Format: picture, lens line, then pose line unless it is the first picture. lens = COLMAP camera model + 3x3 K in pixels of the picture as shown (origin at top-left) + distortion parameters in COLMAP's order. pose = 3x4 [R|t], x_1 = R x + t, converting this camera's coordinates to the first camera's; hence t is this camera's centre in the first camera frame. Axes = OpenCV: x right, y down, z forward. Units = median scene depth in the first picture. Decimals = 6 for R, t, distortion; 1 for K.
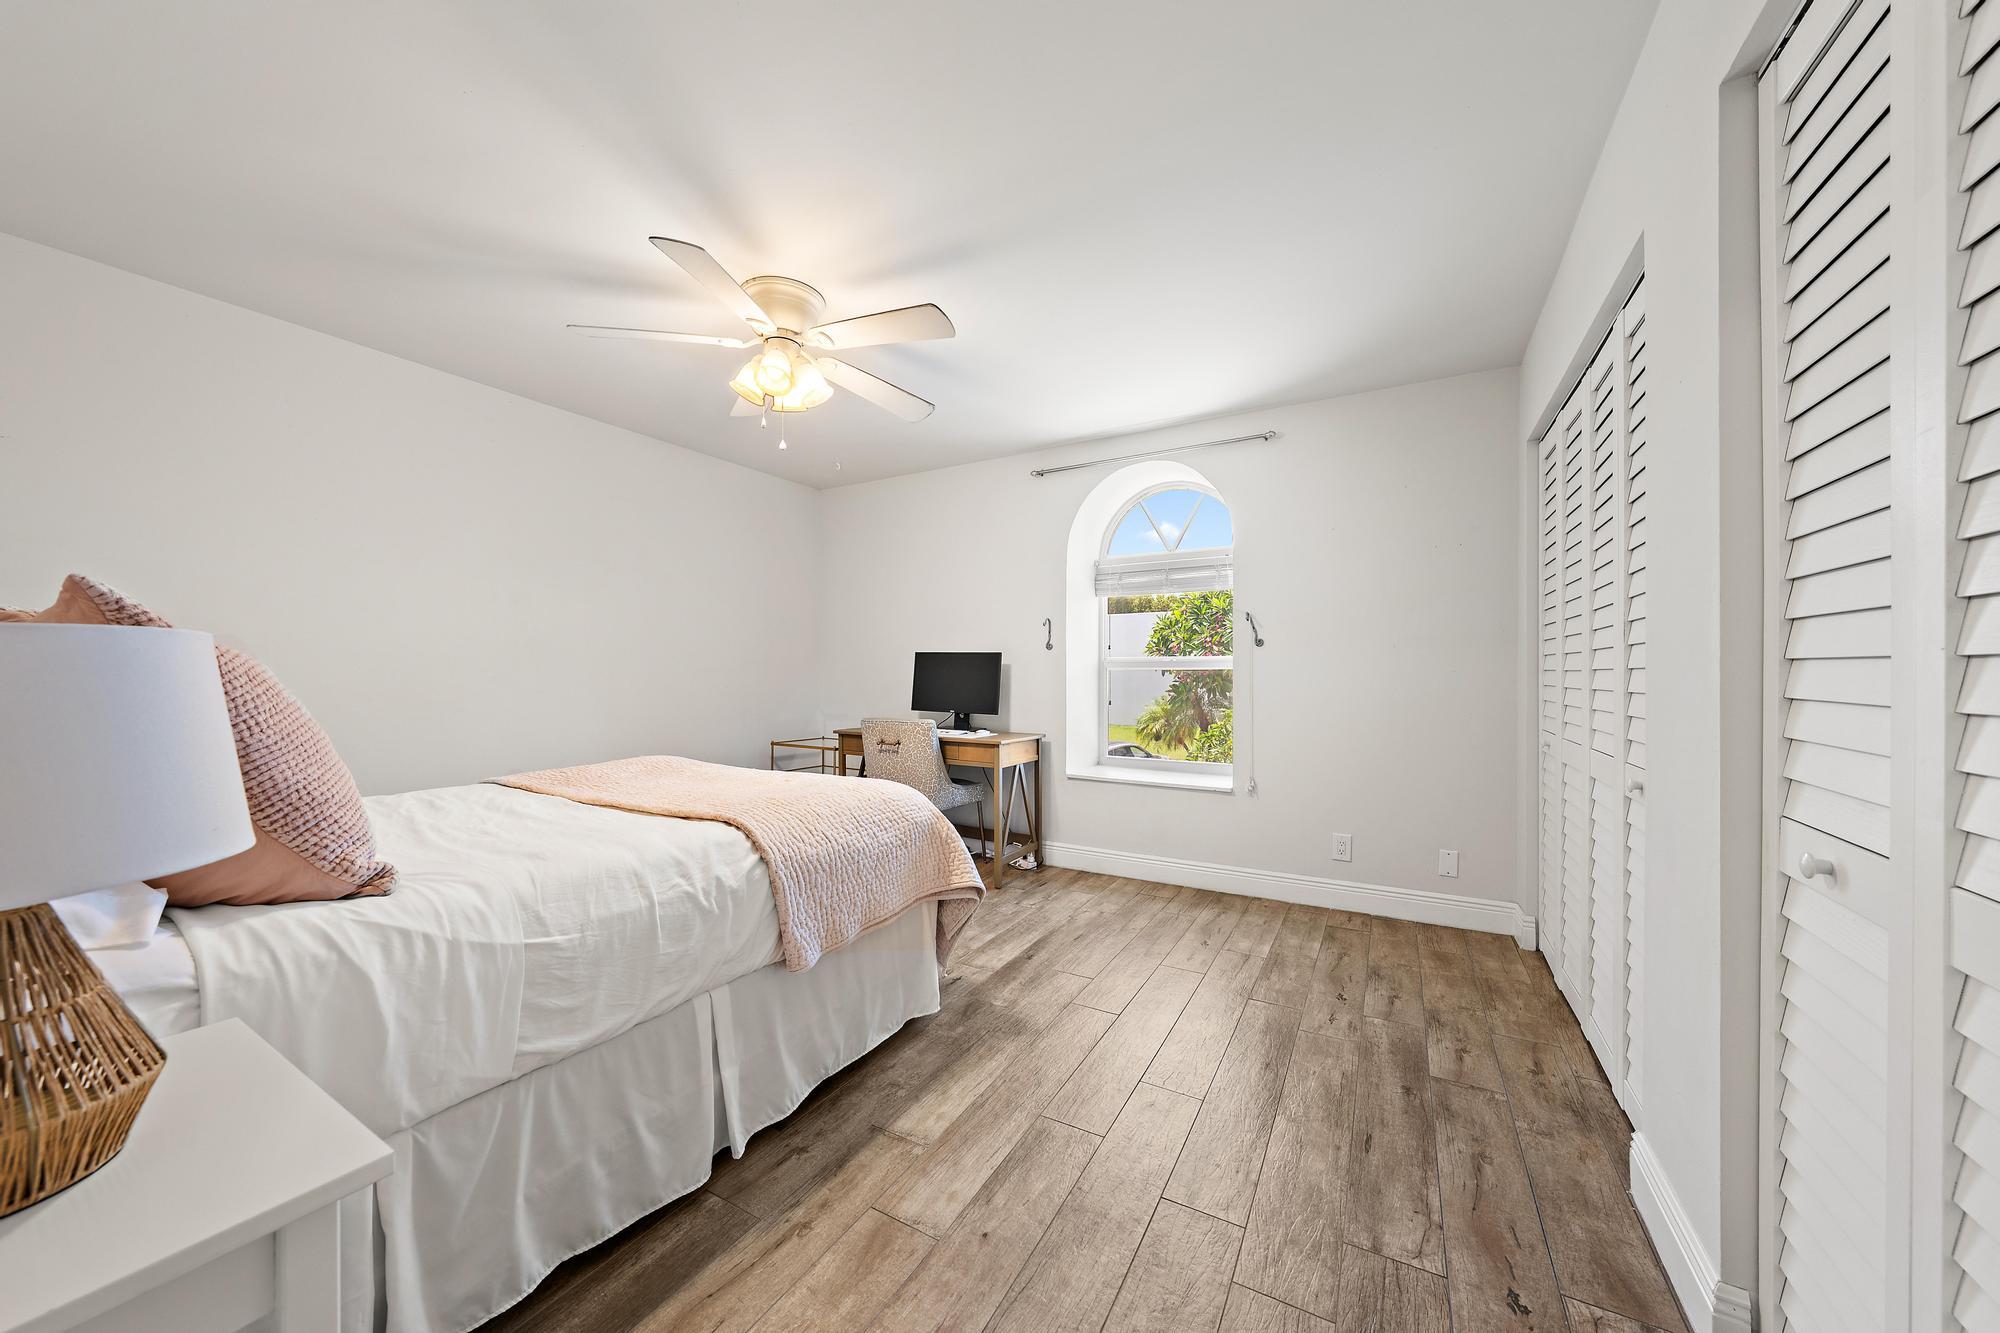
lens RADIAL K [[678.3, 0, 1005.2], [0, 678.3, 670.5], [0, 0, 1]] dist [0.000691, -0.000017]
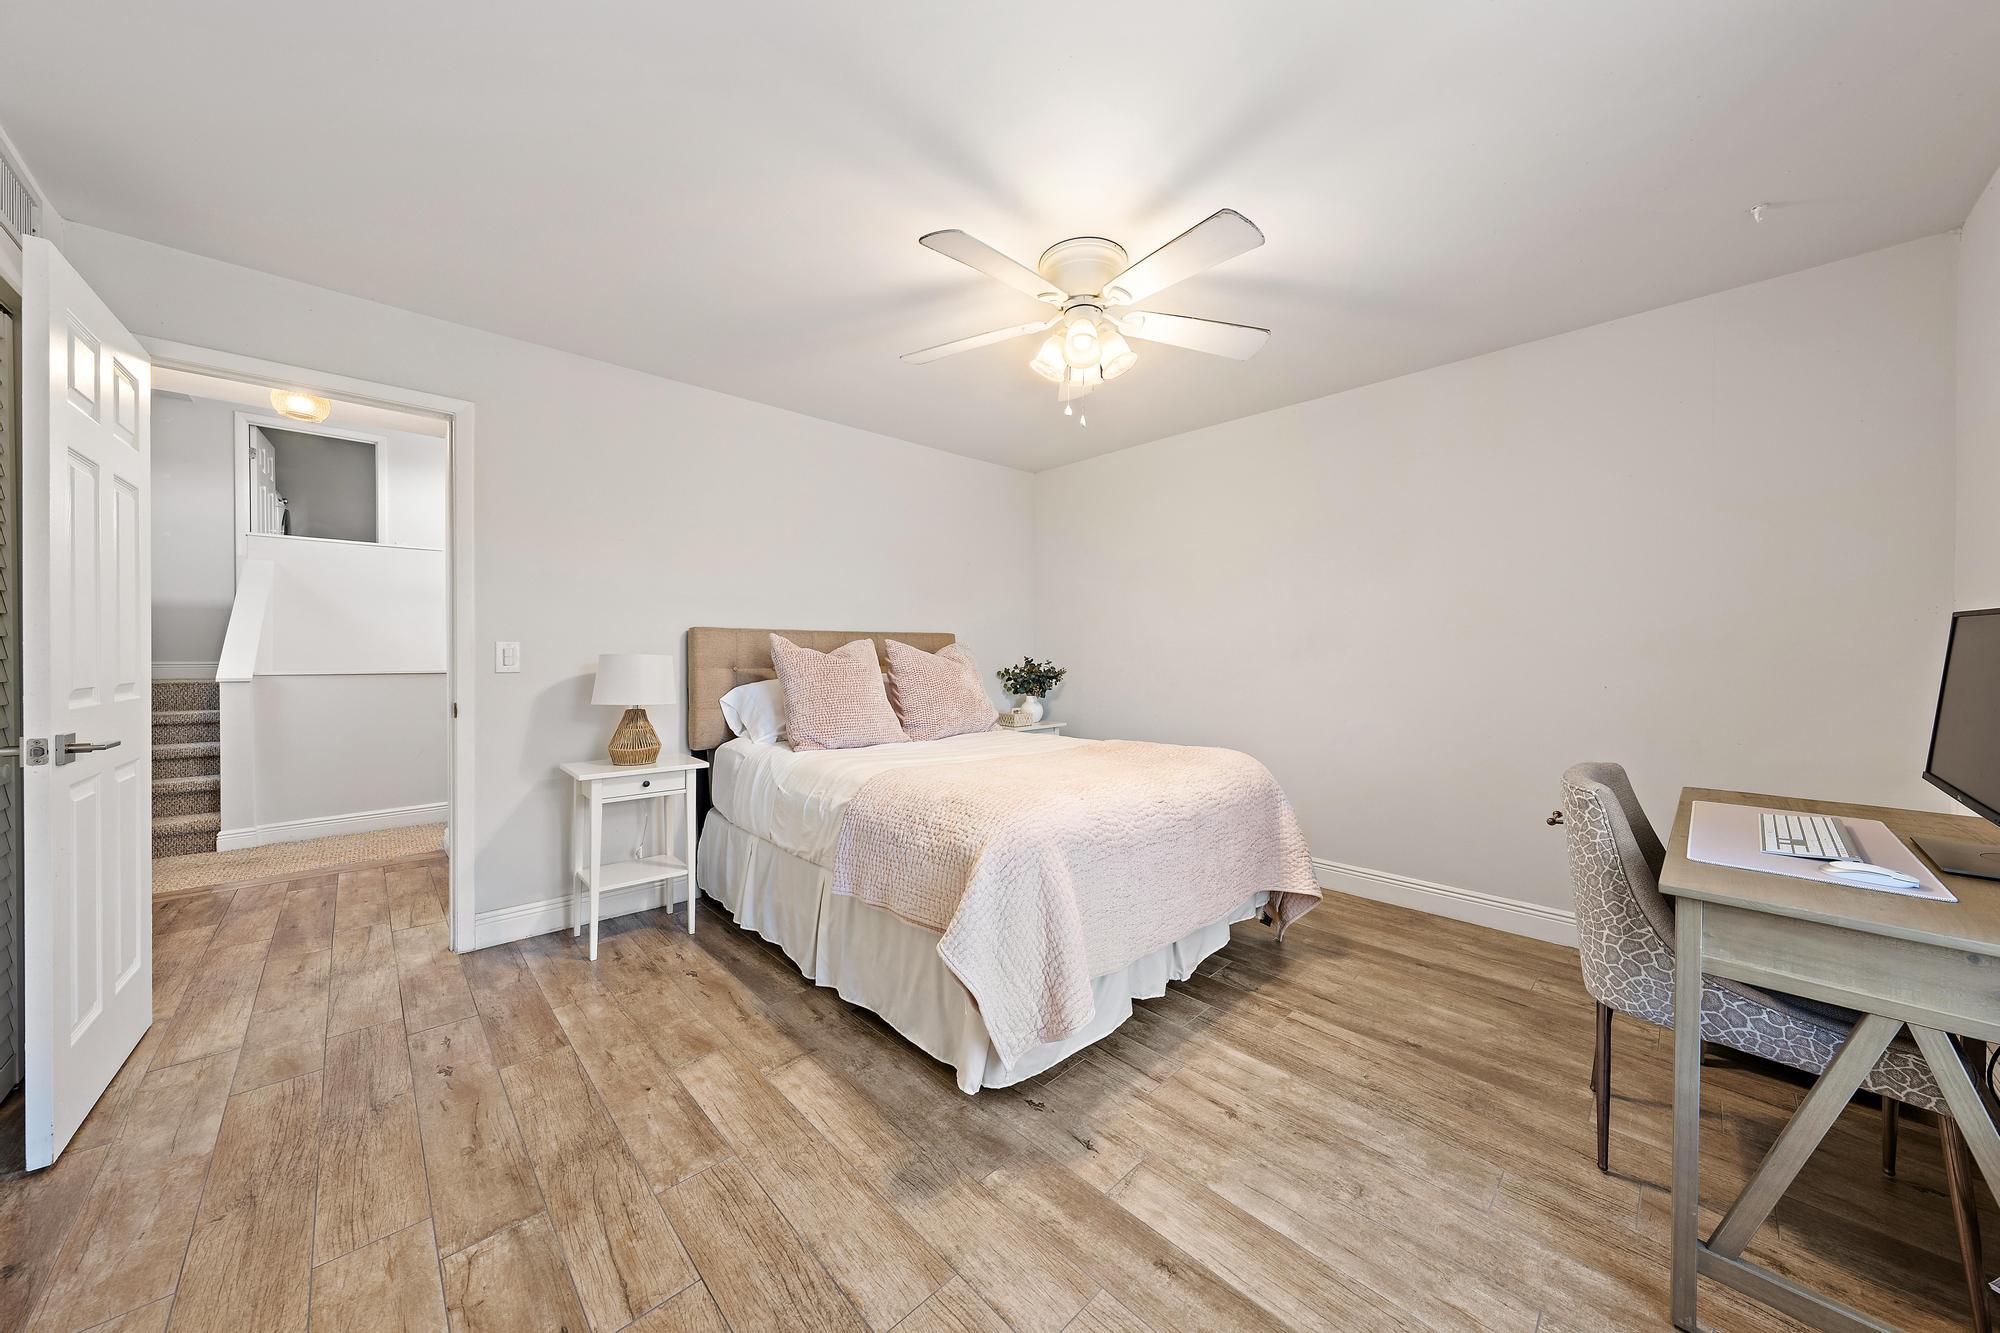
lens RADIAL K [[678.3, 0, 1007.6], [0, 678.3, 661.1], [0, 0, 1]] dist [0.000691, -0.000017]
pose [[-0.278510, 0.008808, -0.960393, 0.747221], [0.002914, 0.999961, 0.008326, -0.013196], [0.960429, -0.000480, -0.278525, 1.462913]]
